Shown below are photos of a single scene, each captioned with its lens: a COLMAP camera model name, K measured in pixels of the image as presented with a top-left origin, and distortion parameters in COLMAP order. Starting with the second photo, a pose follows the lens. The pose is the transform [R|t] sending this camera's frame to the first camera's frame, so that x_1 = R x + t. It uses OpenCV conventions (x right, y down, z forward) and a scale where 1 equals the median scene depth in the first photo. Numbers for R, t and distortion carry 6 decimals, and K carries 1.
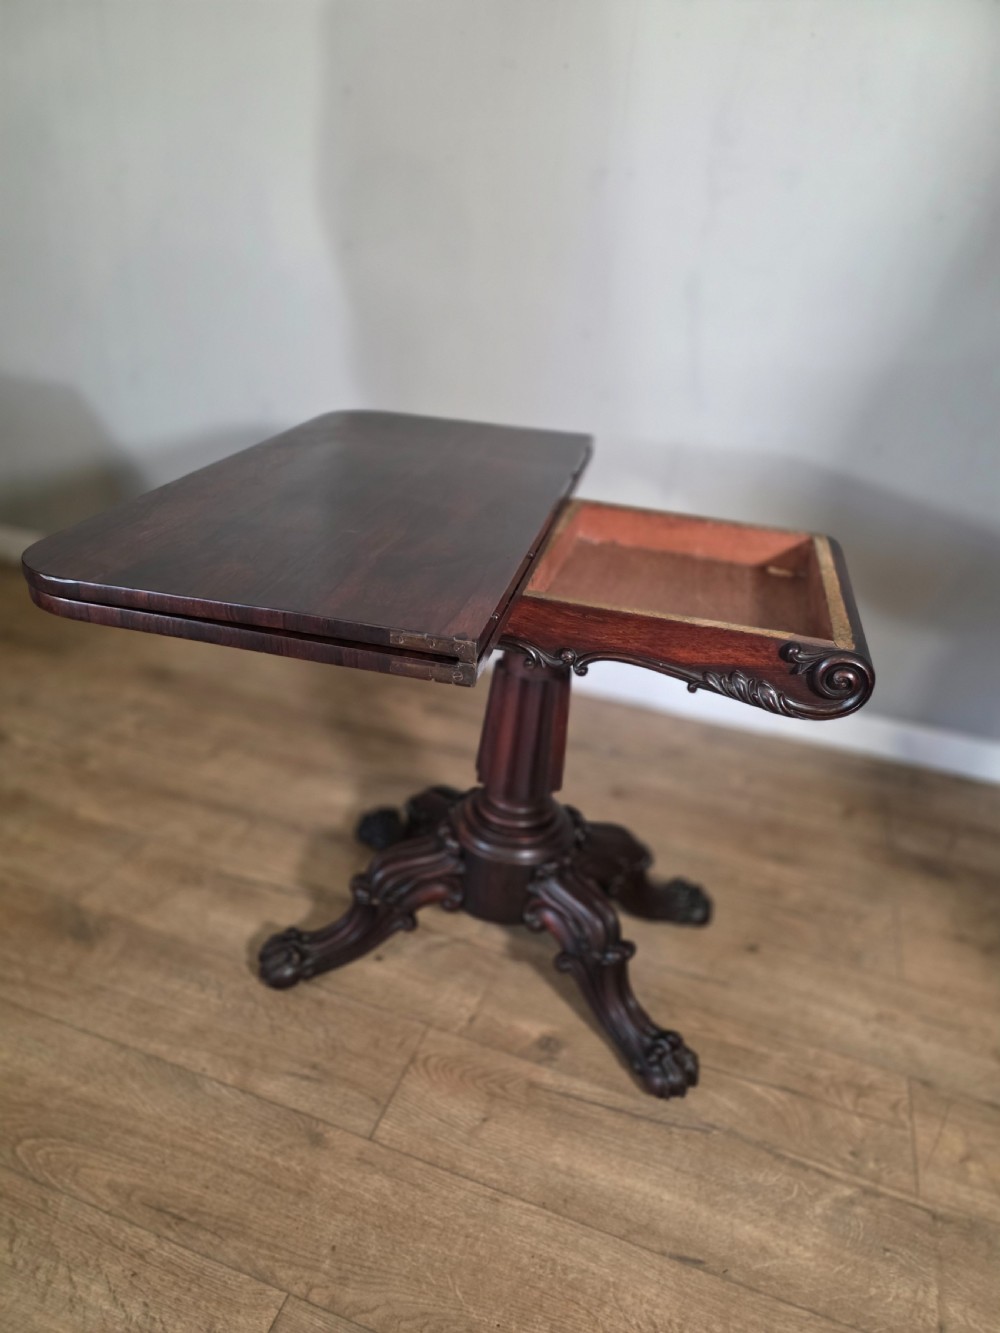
lens RADIAL K [[906.2, 0, 499.9], [0, 906.2, 680.4], [0, 0, 1]] dist [0.051649, -0.056685]
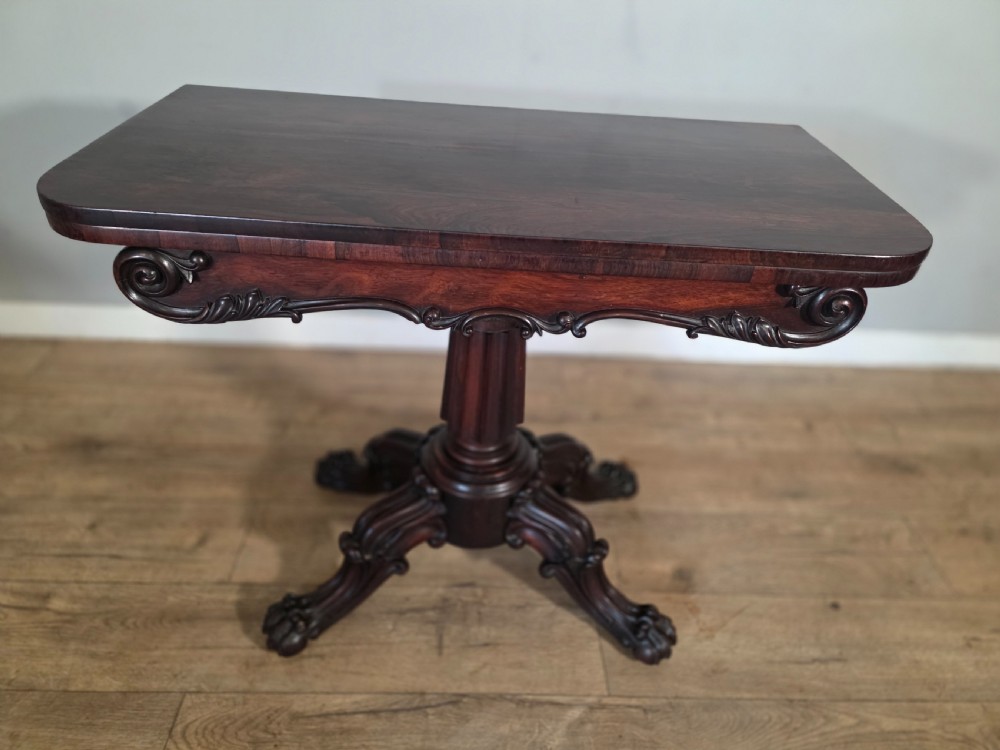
lens RADIAL K [[679.8, 0, 496.4], [0, 679.8, 371.4], [0, 0, 1]] dist [0.051649, -0.056685]
pose [[0.938647, -0.222987, 0.263095, -0.286495], [0.178985, 0.967048, 0.181059, -0.218177], [-0.294800, -0.122860, 0.947628, 0.484766]]
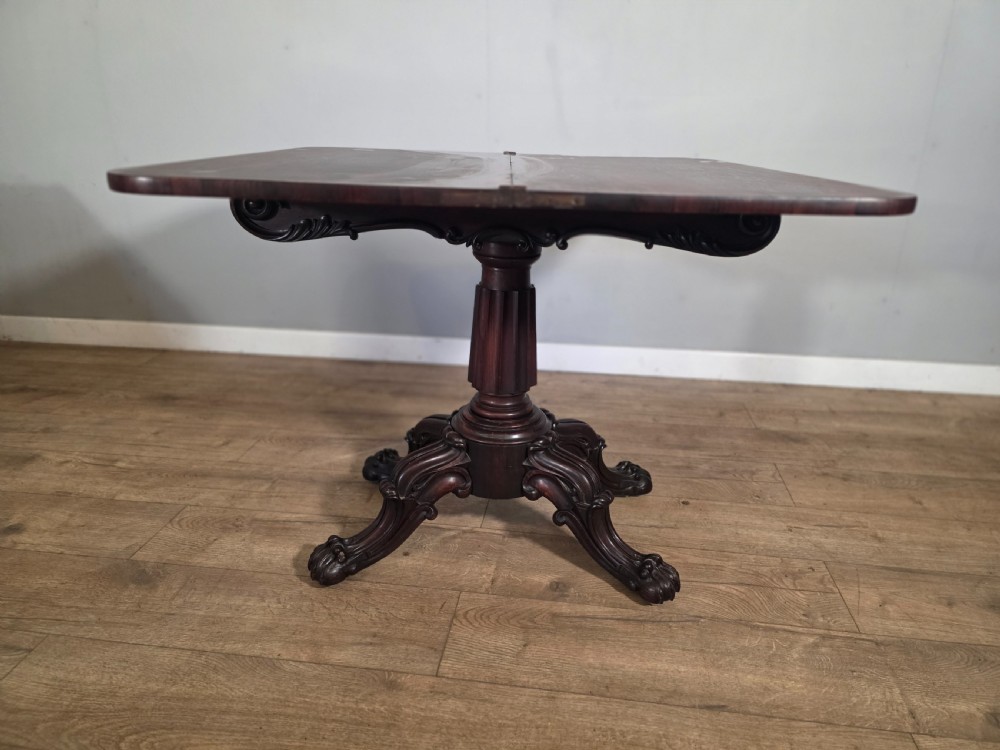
lens RADIAL K [[679.8, 0, 507.5], [0, 679.8, 366.4], [0, 0, 1]] dist [0.051649, -0.056685]
pose [[0.976910, -0.134874, 0.165698, -0.133301], [0.152257, 0.983562, -0.097071, 0.190442], [-0.149883, 0.120058, 0.981387, 0.063275]]
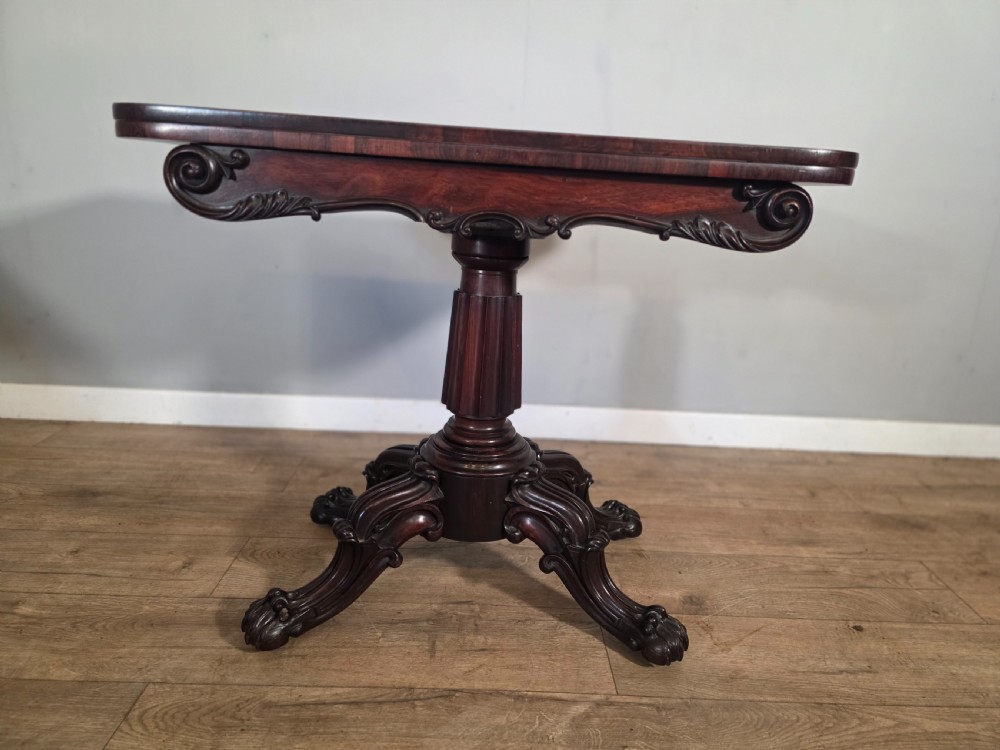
lens RADIAL K [[679.8, 0, 509.6], [0, 679.8, 363.4], [0, 0, 1]] dist [0.051649, -0.056685]
pose [[0.937053, -0.121474, 0.327378, -0.339429], [0.178968, 0.972112, -0.151555, 0.075872], [-0.299839, 0.200605, 0.932660, 0.447026]]
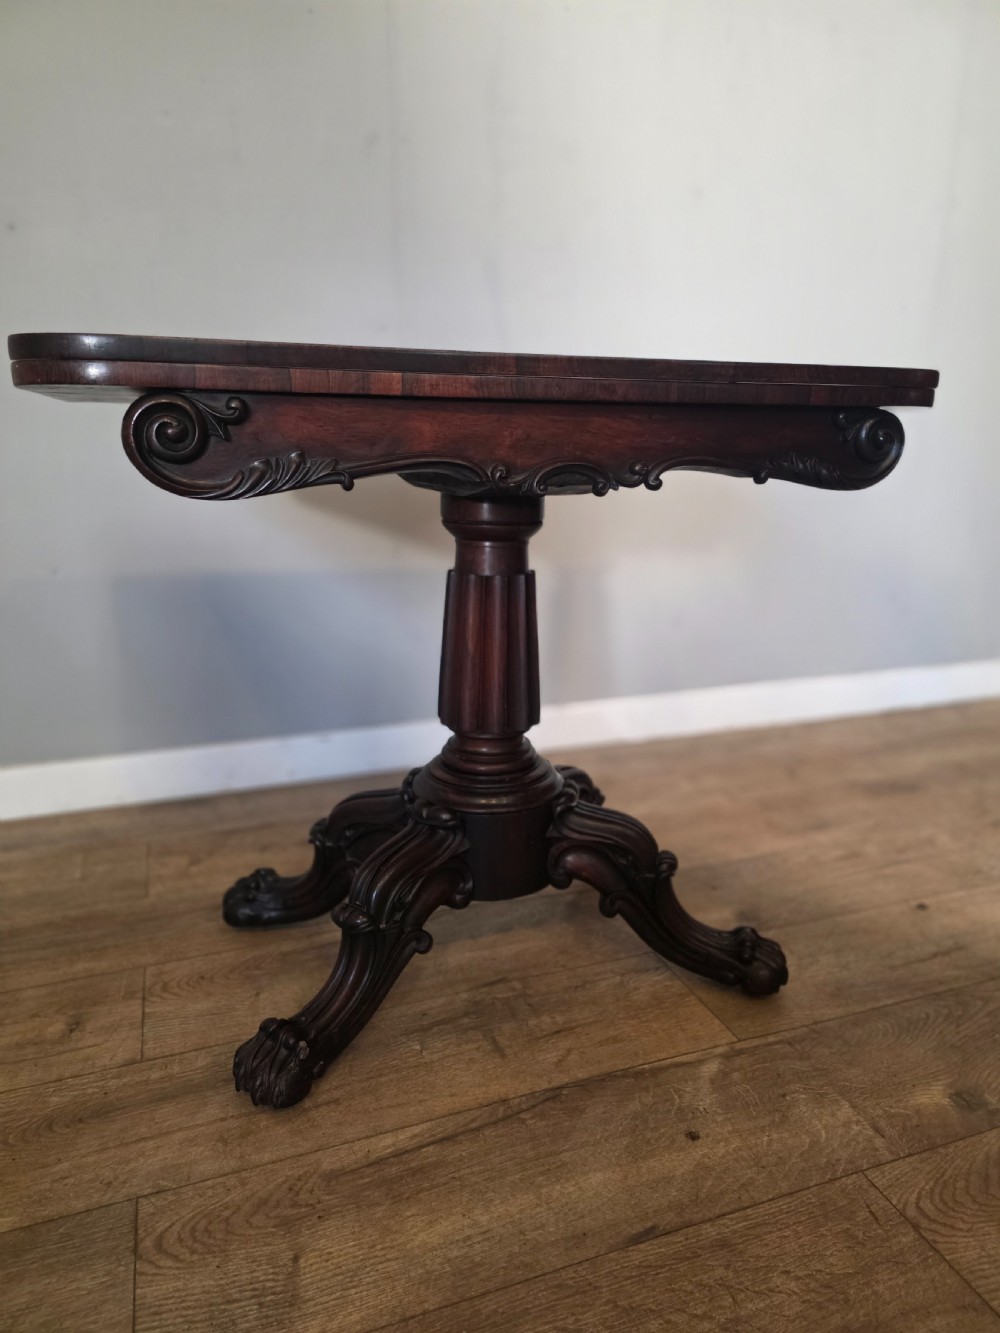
lens RADIAL K [[906.2, 0, 502.0], [0, 906.2, 661.8], [0, 0, 1]] dist [0.051649, -0.056685]
pose [[0.773108, -0.232370, 0.590177, -0.595011], [0.340687, 0.936988, -0.077366, 0.008603], [-0.535011, 0.260878, 0.803558, 0.550819]]
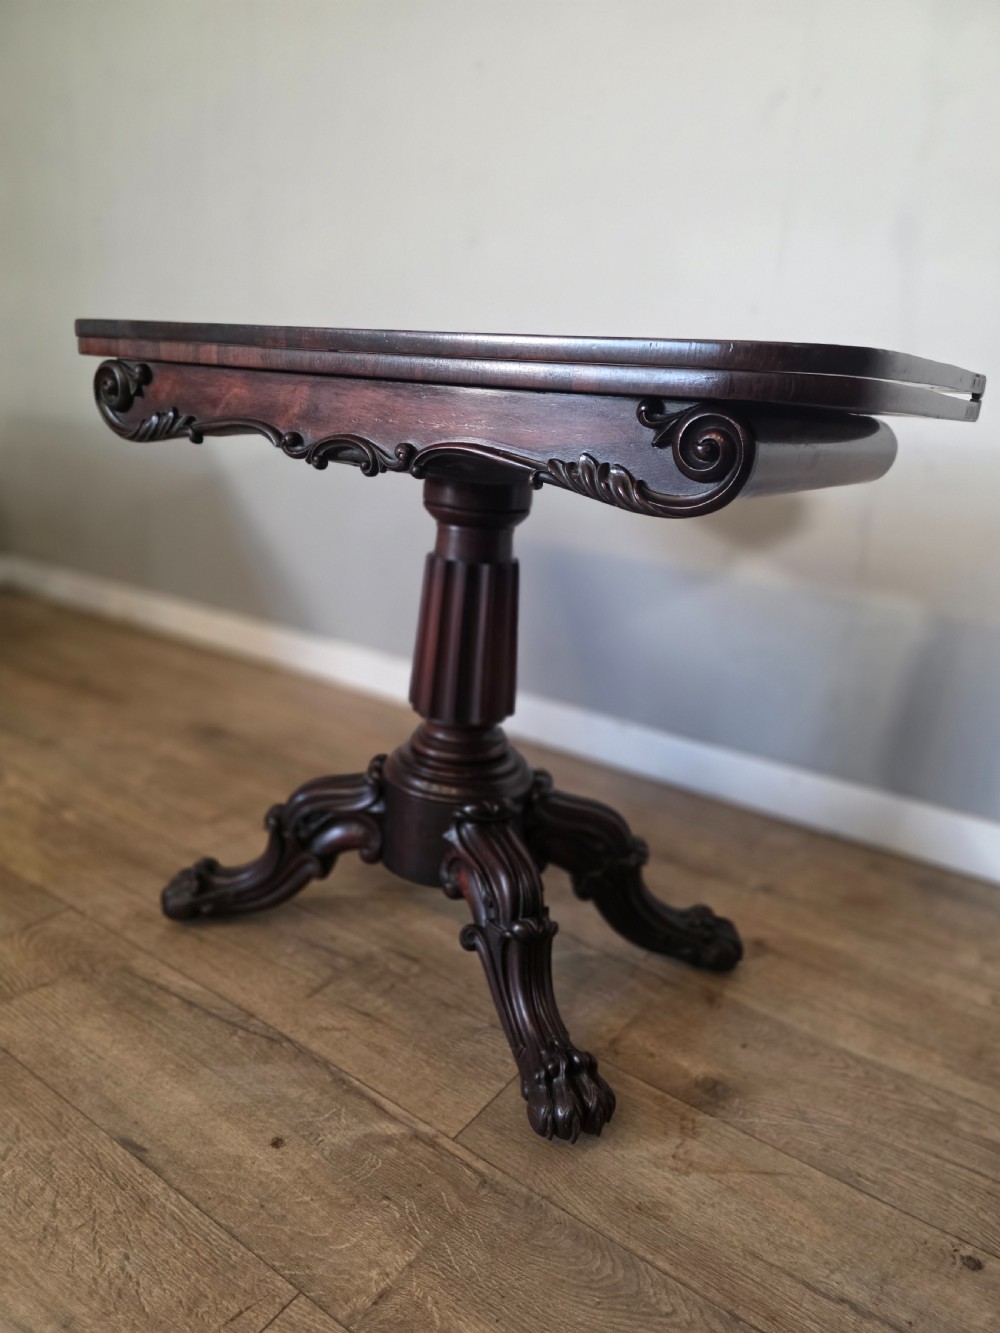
lens RADIAL K [[906.2, 0, 489.7], [0, 906.2, 670.2], [0, 0, 1]] dist [0.051649, -0.056685]
pose [[0.962730, 0.057293, -0.264327, 0.160515], [-0.108599, 0.976949, -0.183785, 0.111349], [0.247704, 0.205641, 0.946760, 0.458260]]
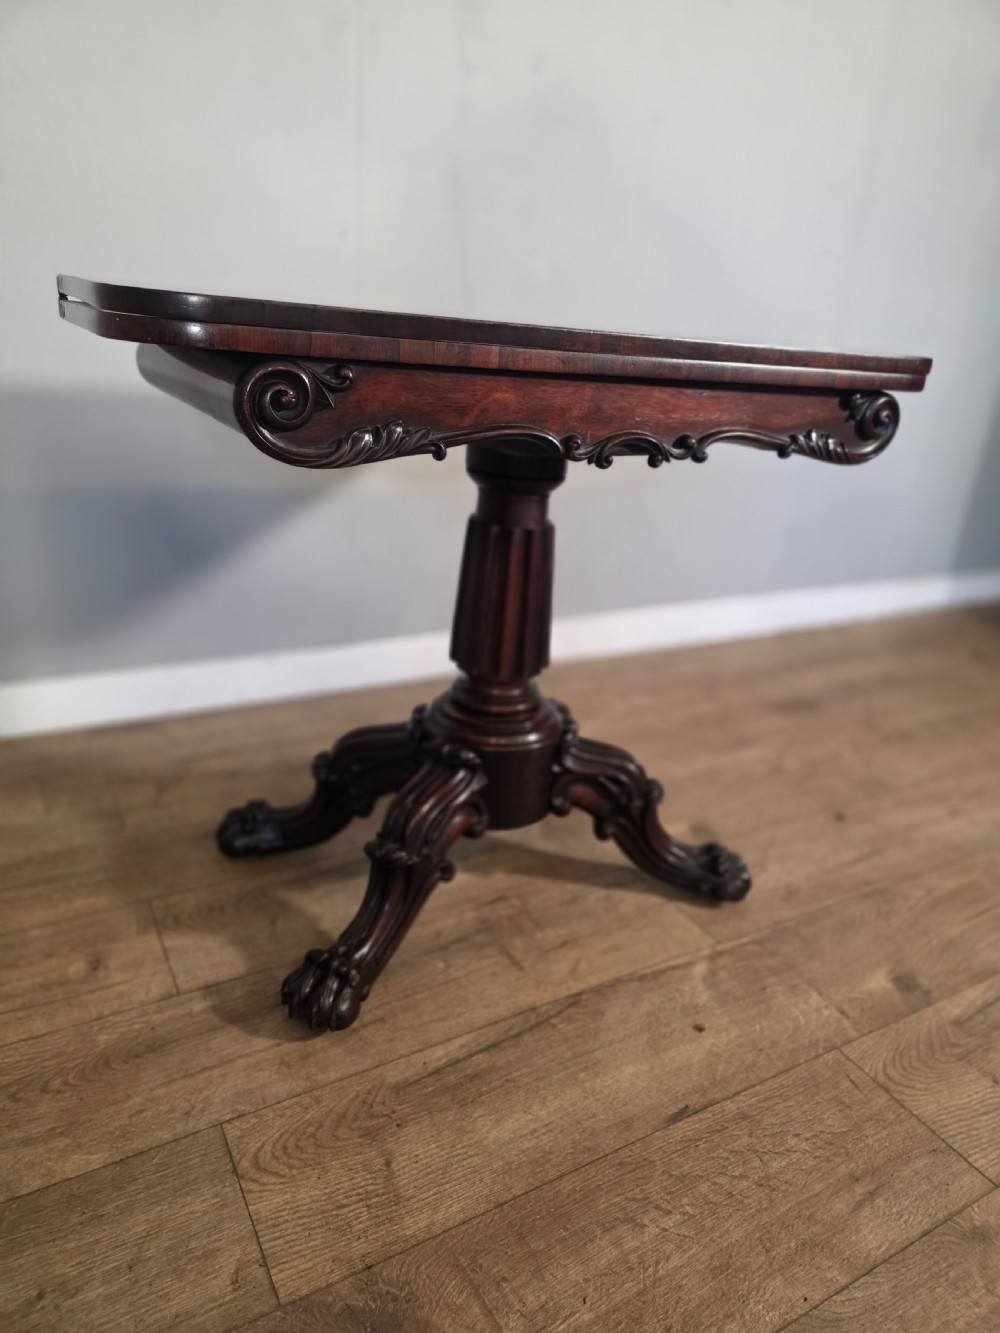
lens RADIAL K [[906.2, 0, 514.3], [0, 906.2, 666.3], [0, 0, 1]] dist [0.051649, -0.056685]
pose [[0.655621, -0.302453, 0.691869, -0.728402], [0.322934, 0.940562, 0.105155, -0.099650], [-0.682550, 0.154486, 0.714324, 0.610923]]
